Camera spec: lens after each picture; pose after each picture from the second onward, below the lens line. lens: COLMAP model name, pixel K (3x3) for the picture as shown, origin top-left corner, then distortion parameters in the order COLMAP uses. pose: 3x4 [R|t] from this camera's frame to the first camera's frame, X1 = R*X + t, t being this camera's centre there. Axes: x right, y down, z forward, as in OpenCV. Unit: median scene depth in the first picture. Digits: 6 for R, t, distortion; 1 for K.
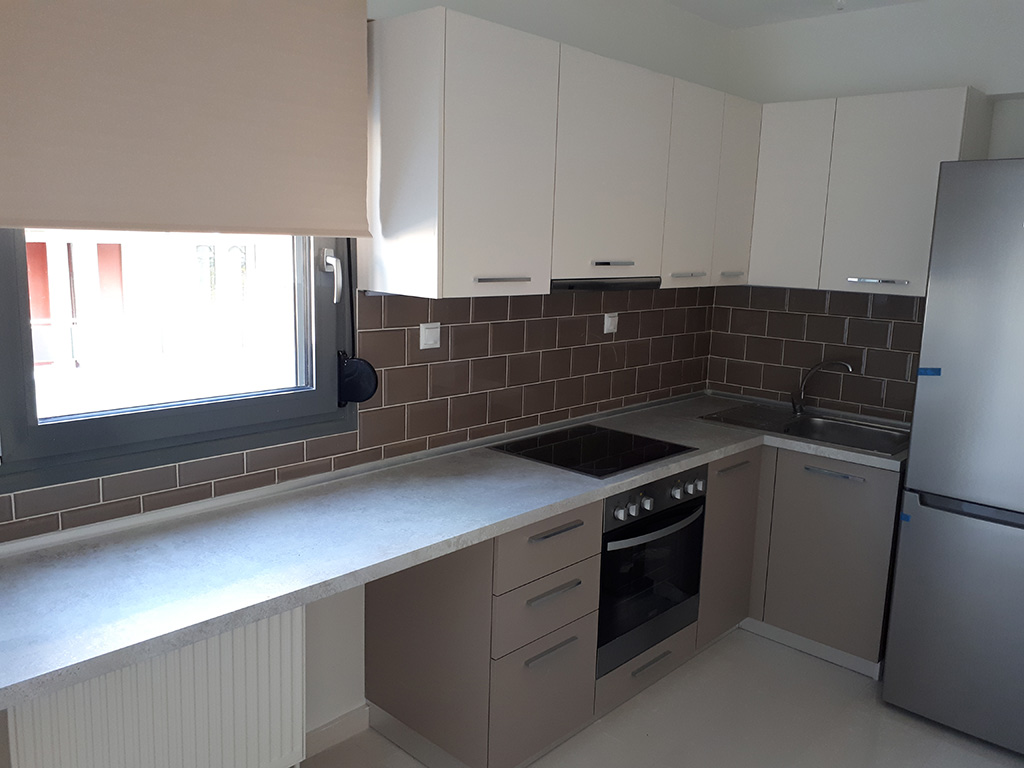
lens RADIAL K [[833.9, 0, 510.7], [0, 833.9, 382.3], [0, 0, 1]] dist [0.005548, -0.000280]
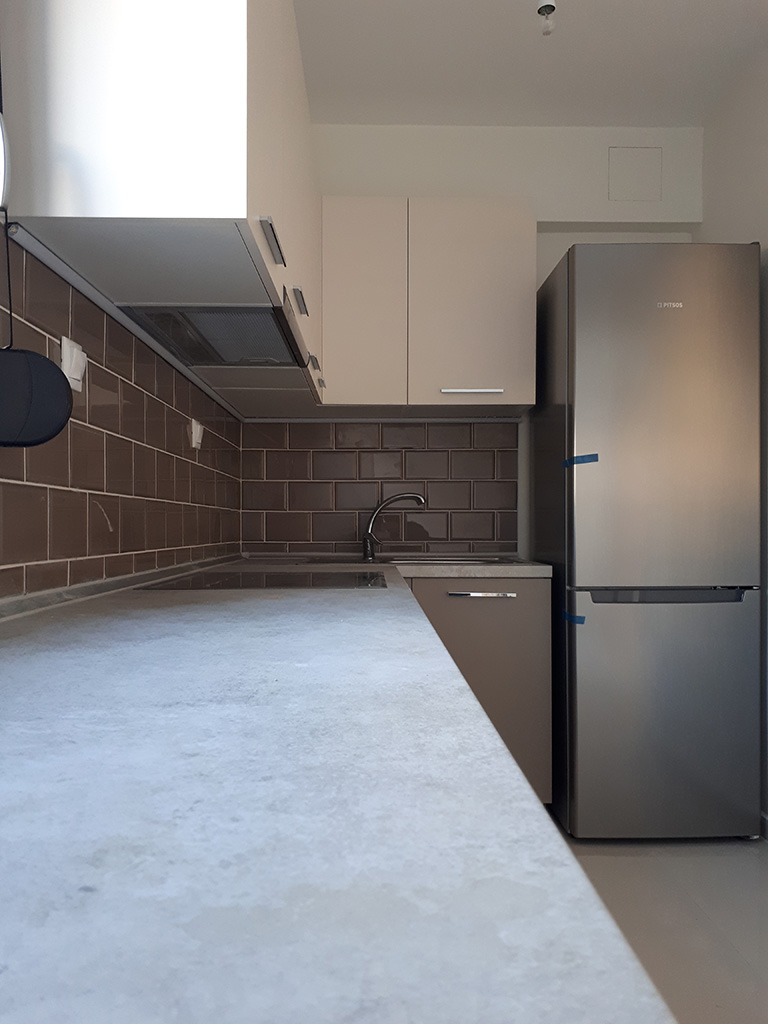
lens RADIAL K [[833.9, 0, 386.1], [0, 833.9, 516.1], [0, 0, 1]] dist [0.005548, -0.000280]
pose [[0.724302, -0.015512, 0.689308, -0.265533], [0.137901, 0.982806, -0.122786, 0.112443], [-0.675551, 0.183990, 0.713988, 0.394818]]
